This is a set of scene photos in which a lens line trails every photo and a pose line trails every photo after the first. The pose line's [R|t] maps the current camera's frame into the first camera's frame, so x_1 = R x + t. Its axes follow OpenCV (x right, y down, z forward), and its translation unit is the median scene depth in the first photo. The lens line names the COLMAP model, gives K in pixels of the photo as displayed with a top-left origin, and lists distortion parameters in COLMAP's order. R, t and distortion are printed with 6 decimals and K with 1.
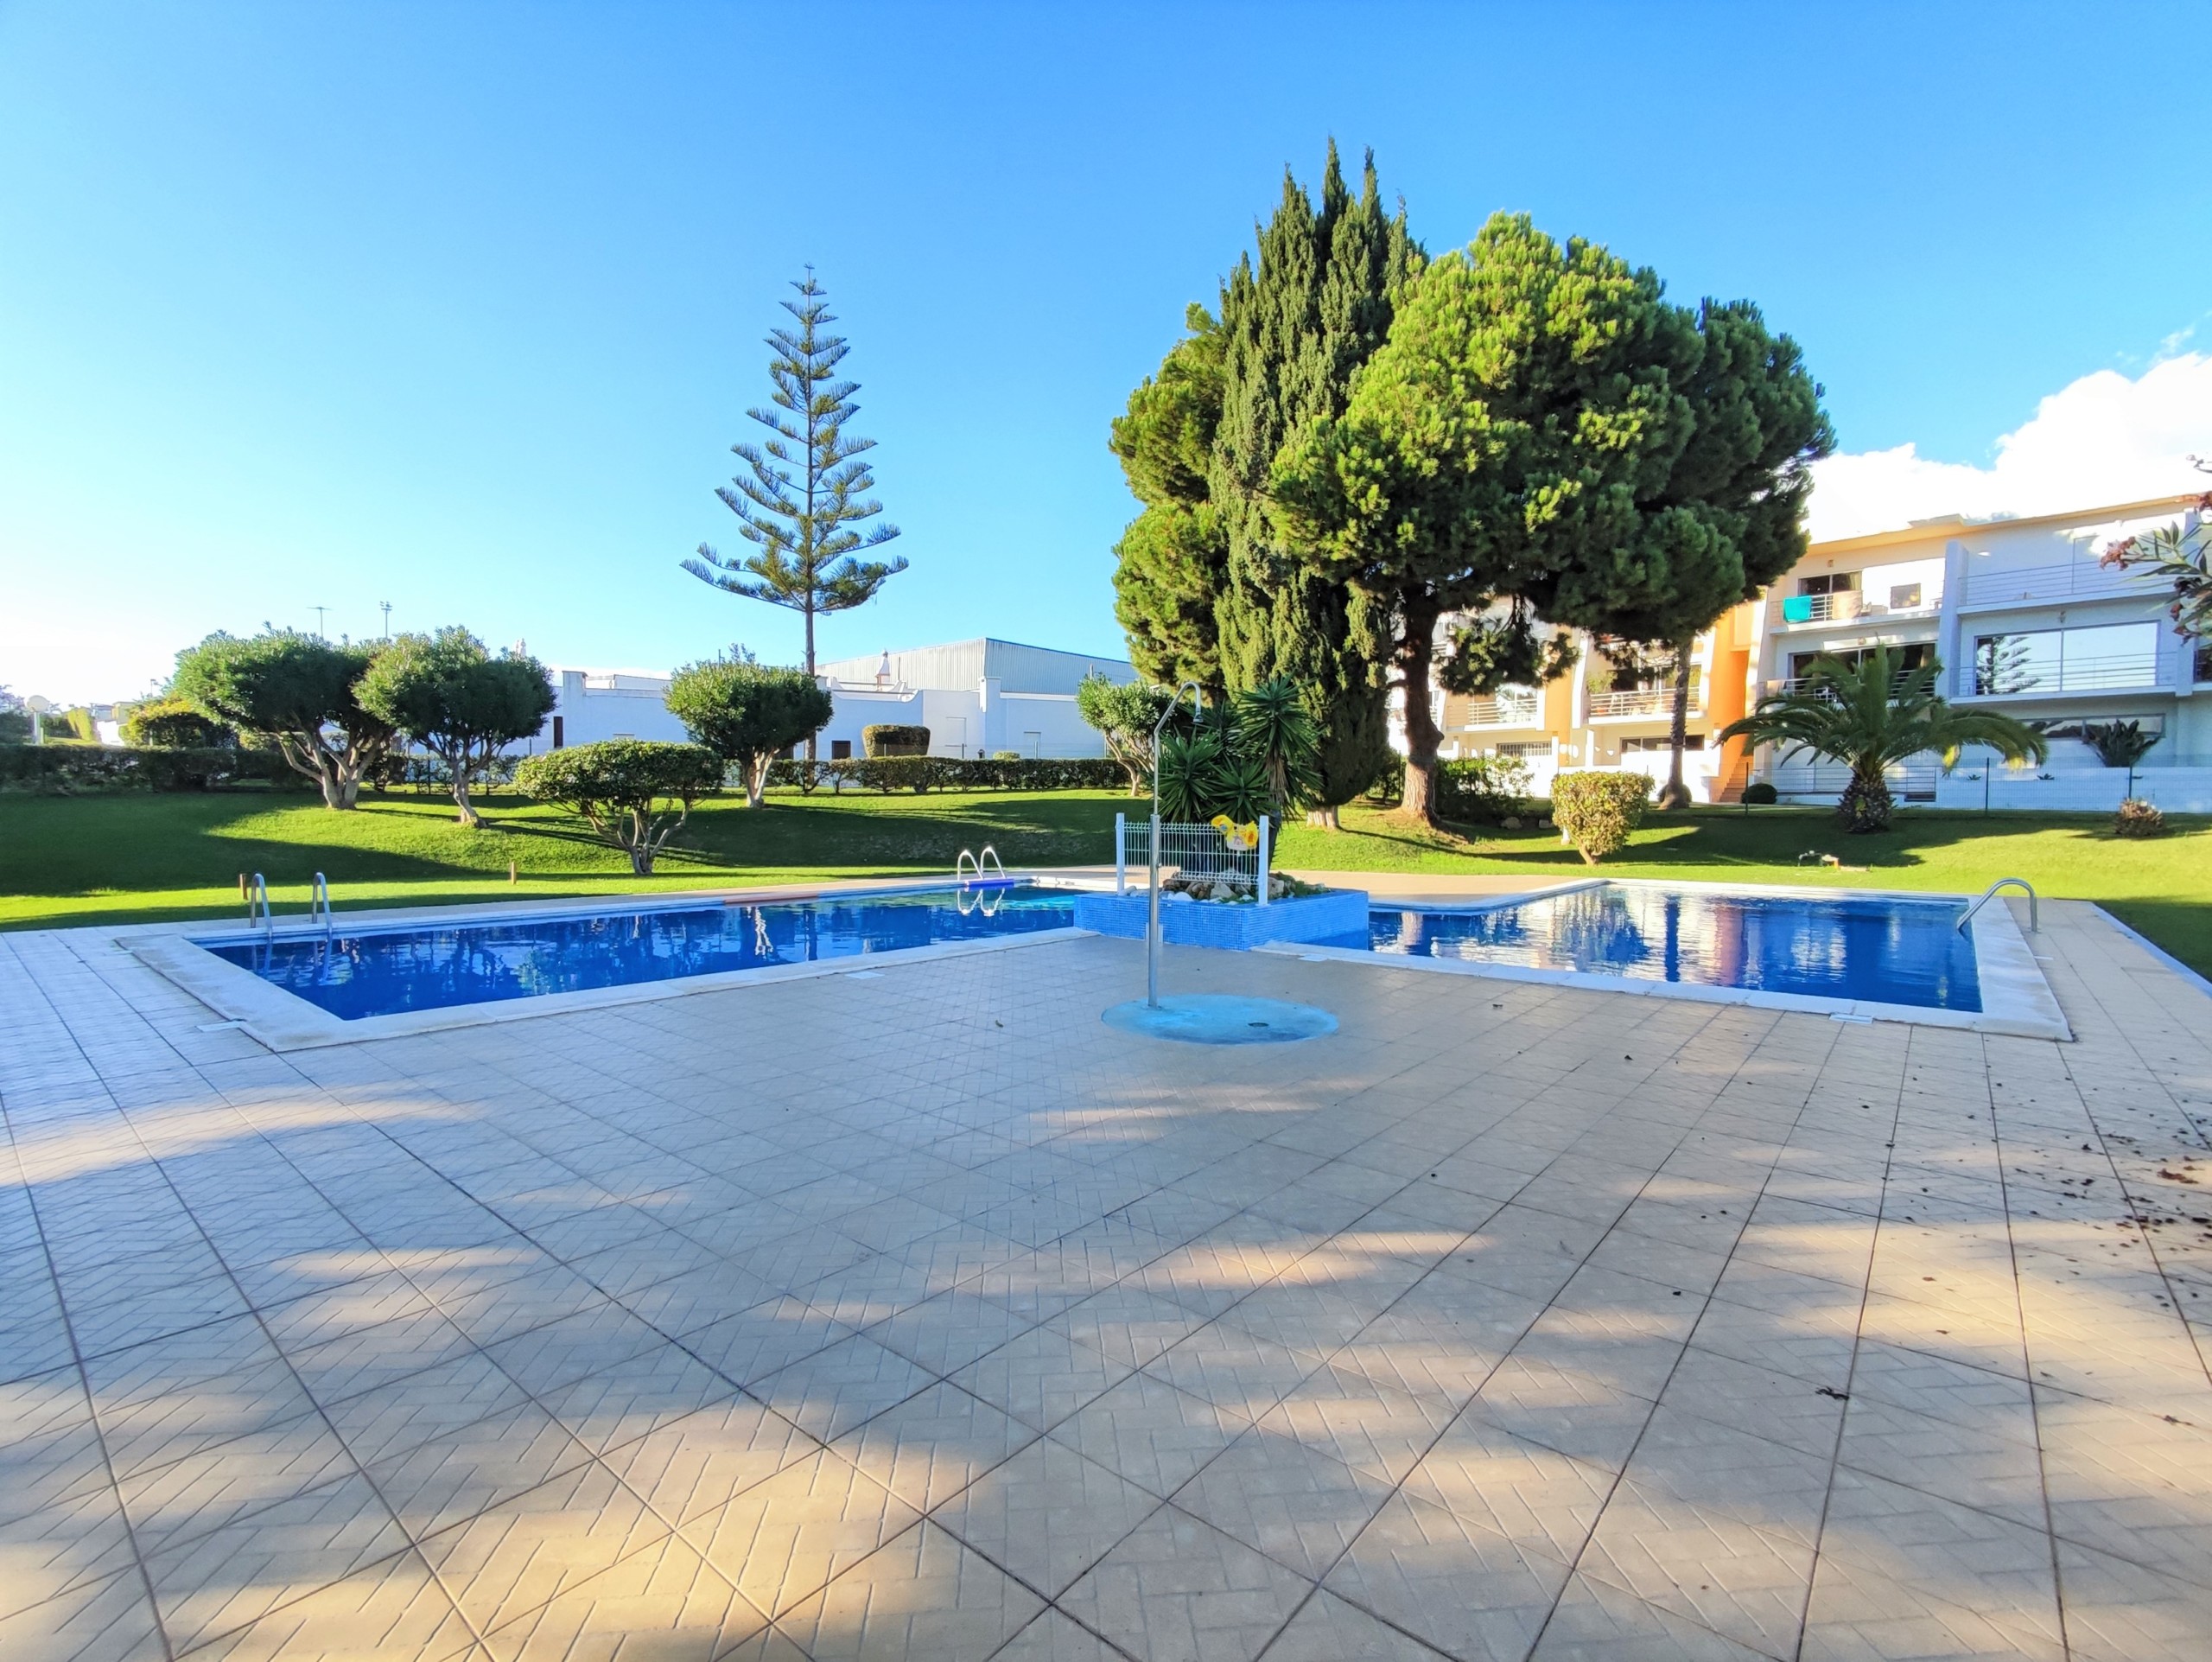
lens RADIAL K [[1016.1, 0, 1100.6], [0, 1016.1, 832.0], [0, 0, 1]] dist [-0.001259, 0.001529]
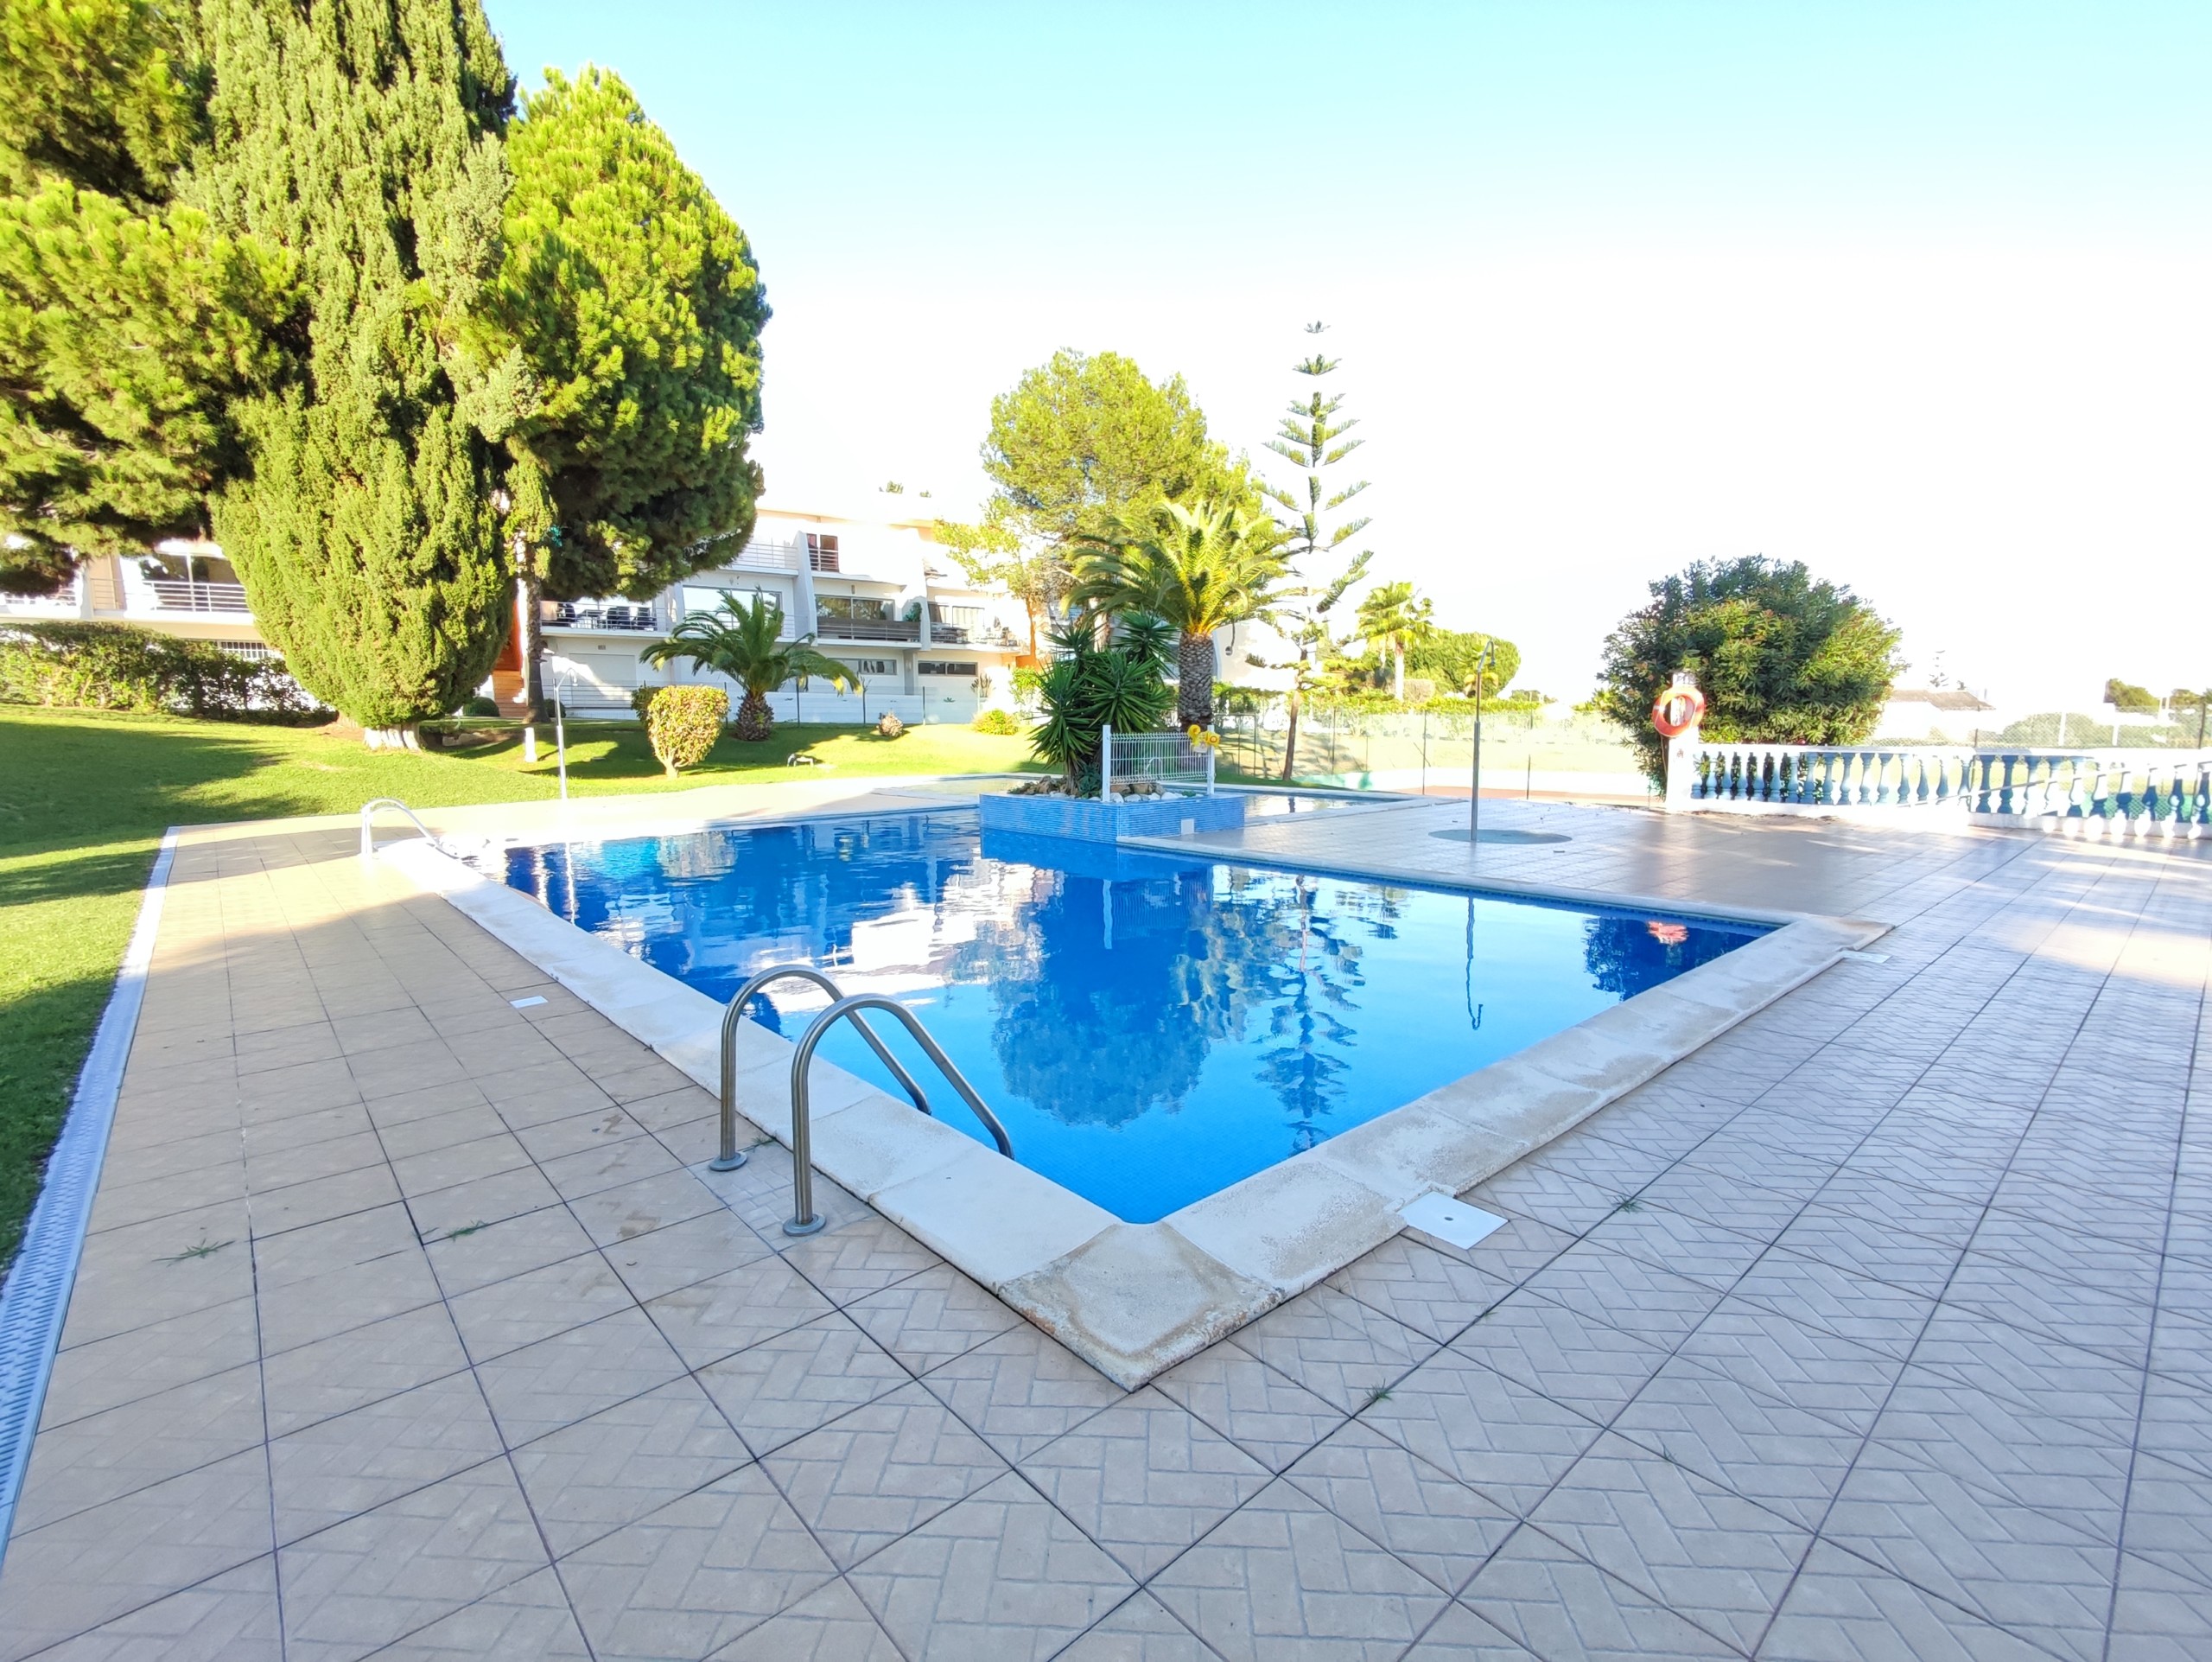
lens RADIAL K [[1016.1, 0, 1120.3], [0, 1016.1, 829.1], [0, 0, 1]] dist [-0.001259, 0.001529]
pose [[0.131386, -0.109917, 0.985219, -0.551745], [0.031522, 0.993795, 0.106670, -0.012391], [-0.990830, 0.017041, 0.134035, 0.452767]]
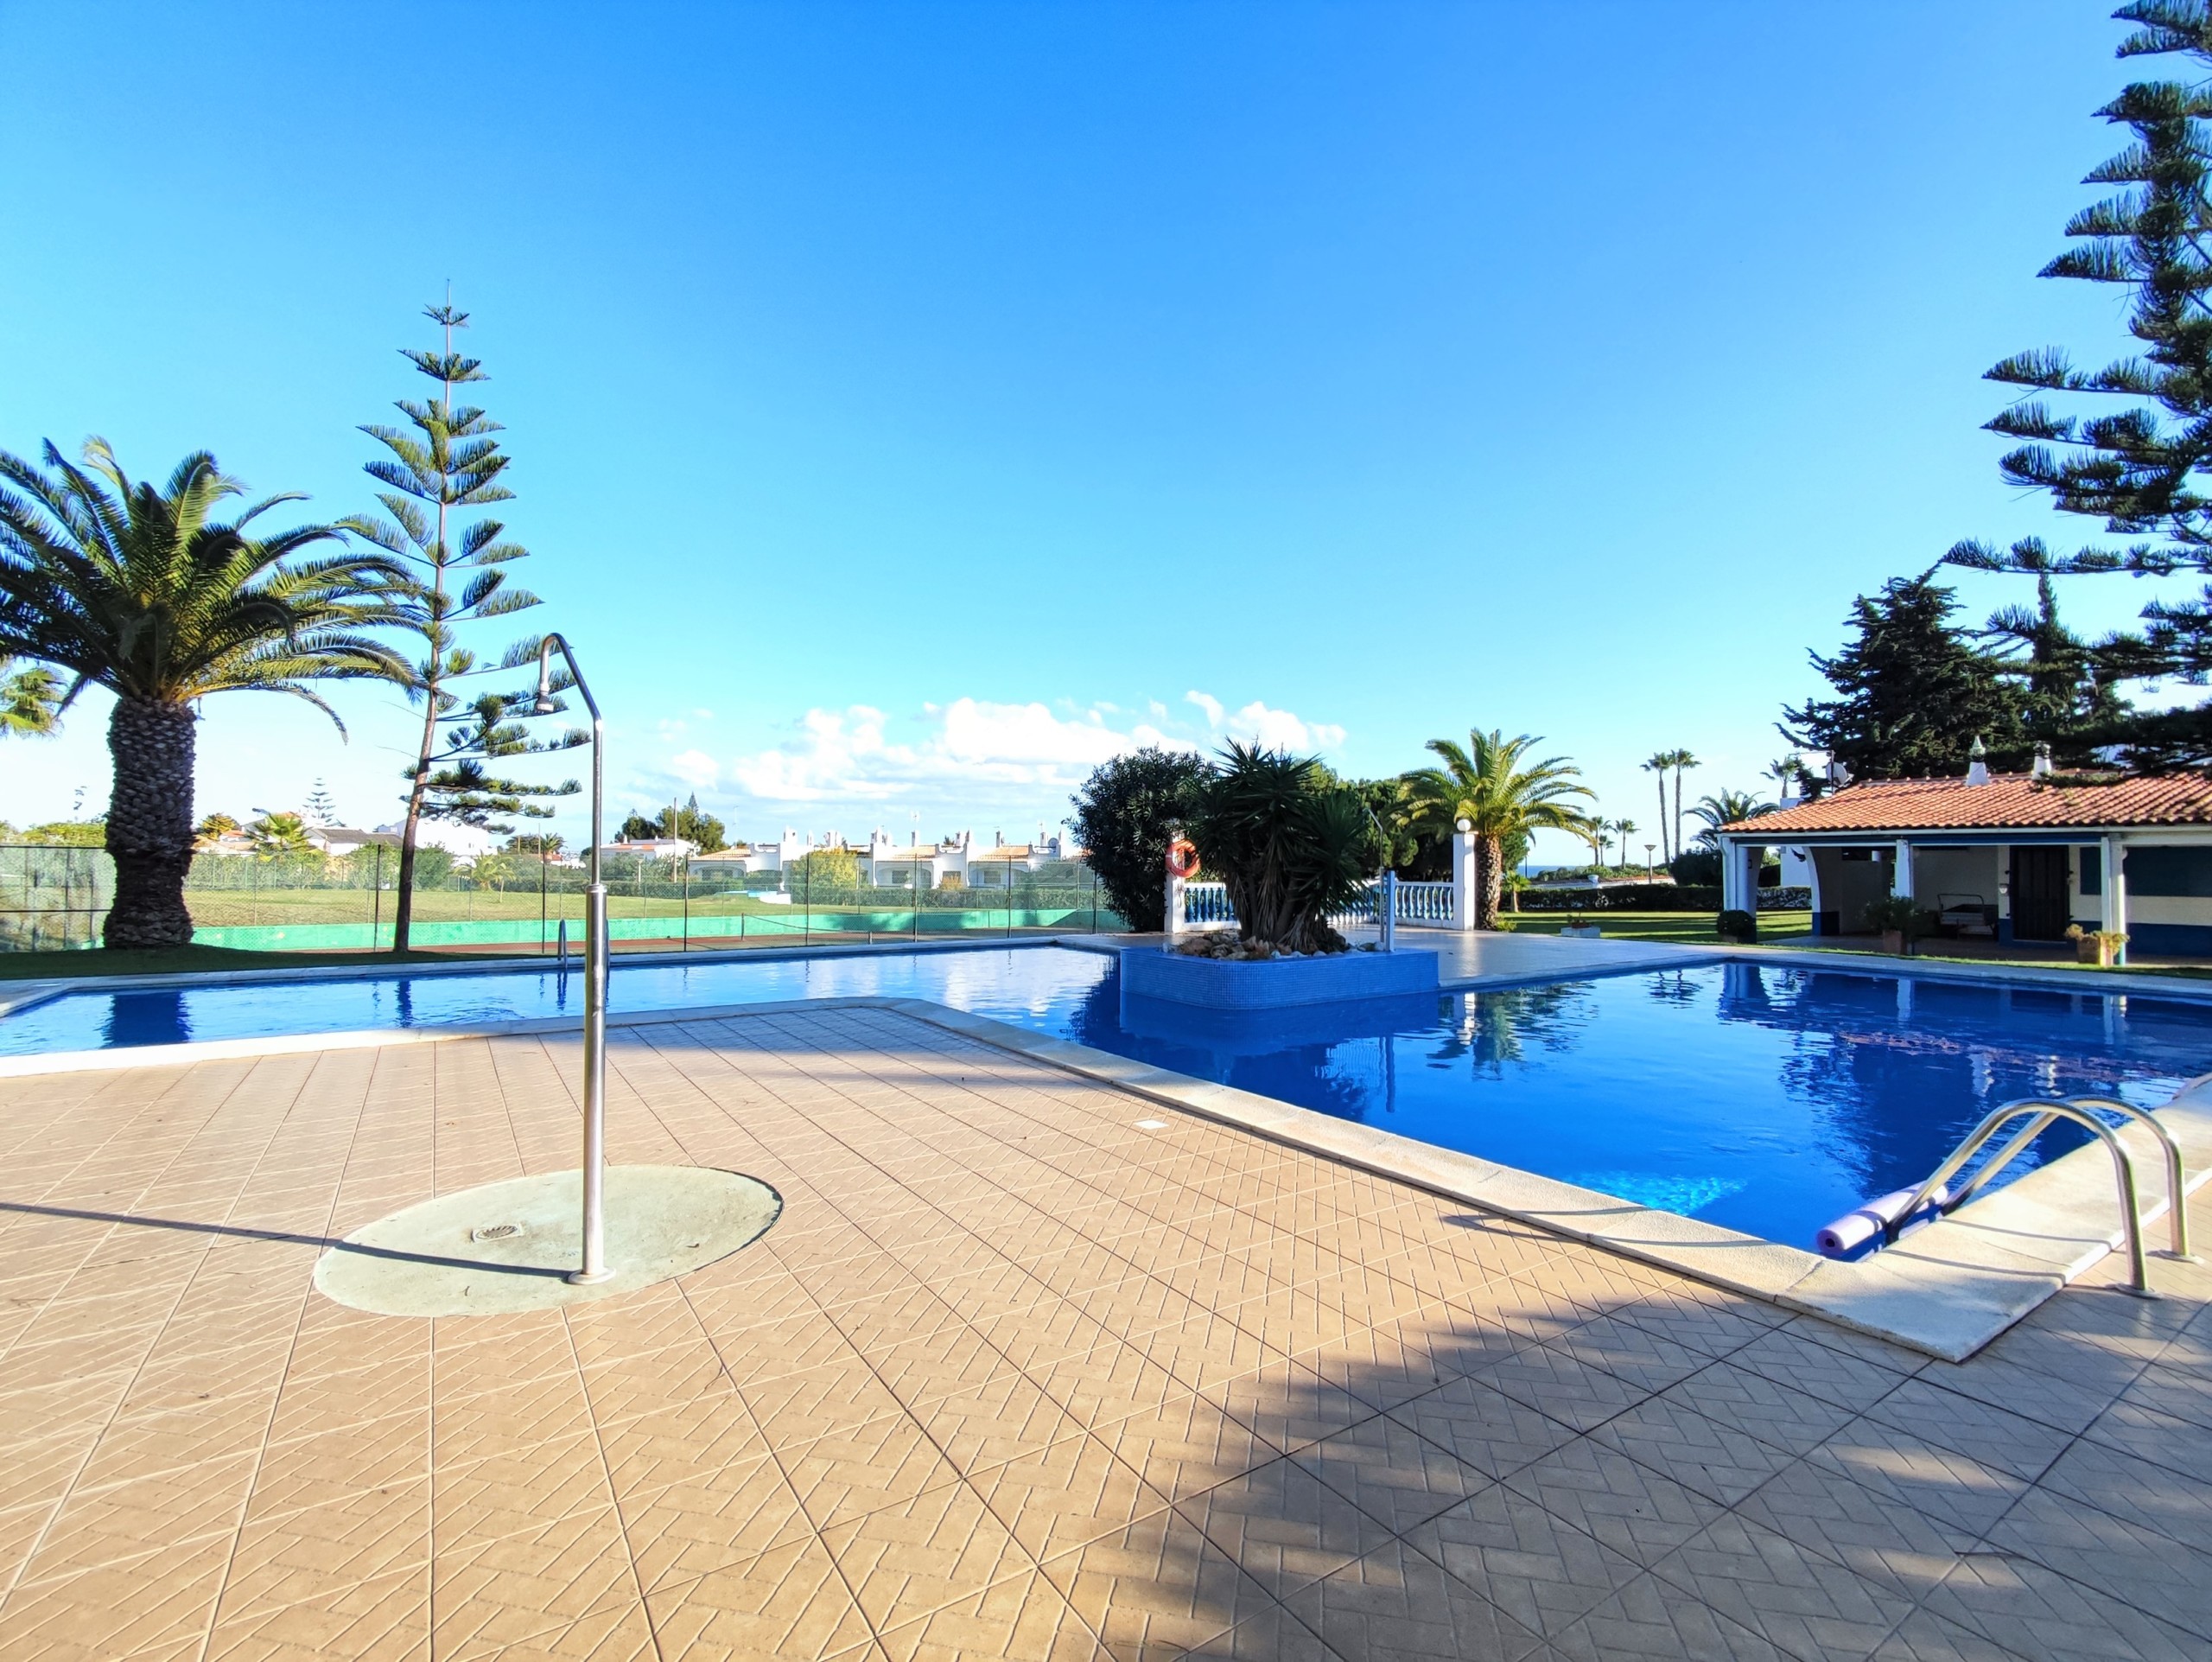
lens RADIAL K [[1016.1, 0, 1118.4], [0, 1016.1, 819.8], [0, 0, 1]] dist [-0.001259, 0.001529]
pose [[-0.960638, 0.001082, 0.277801, 0.002521], [-0.003249, 0.999880, -0.015128, -0.028494], [-0.277784, -0.015435, -0.960520, 1.113307]]
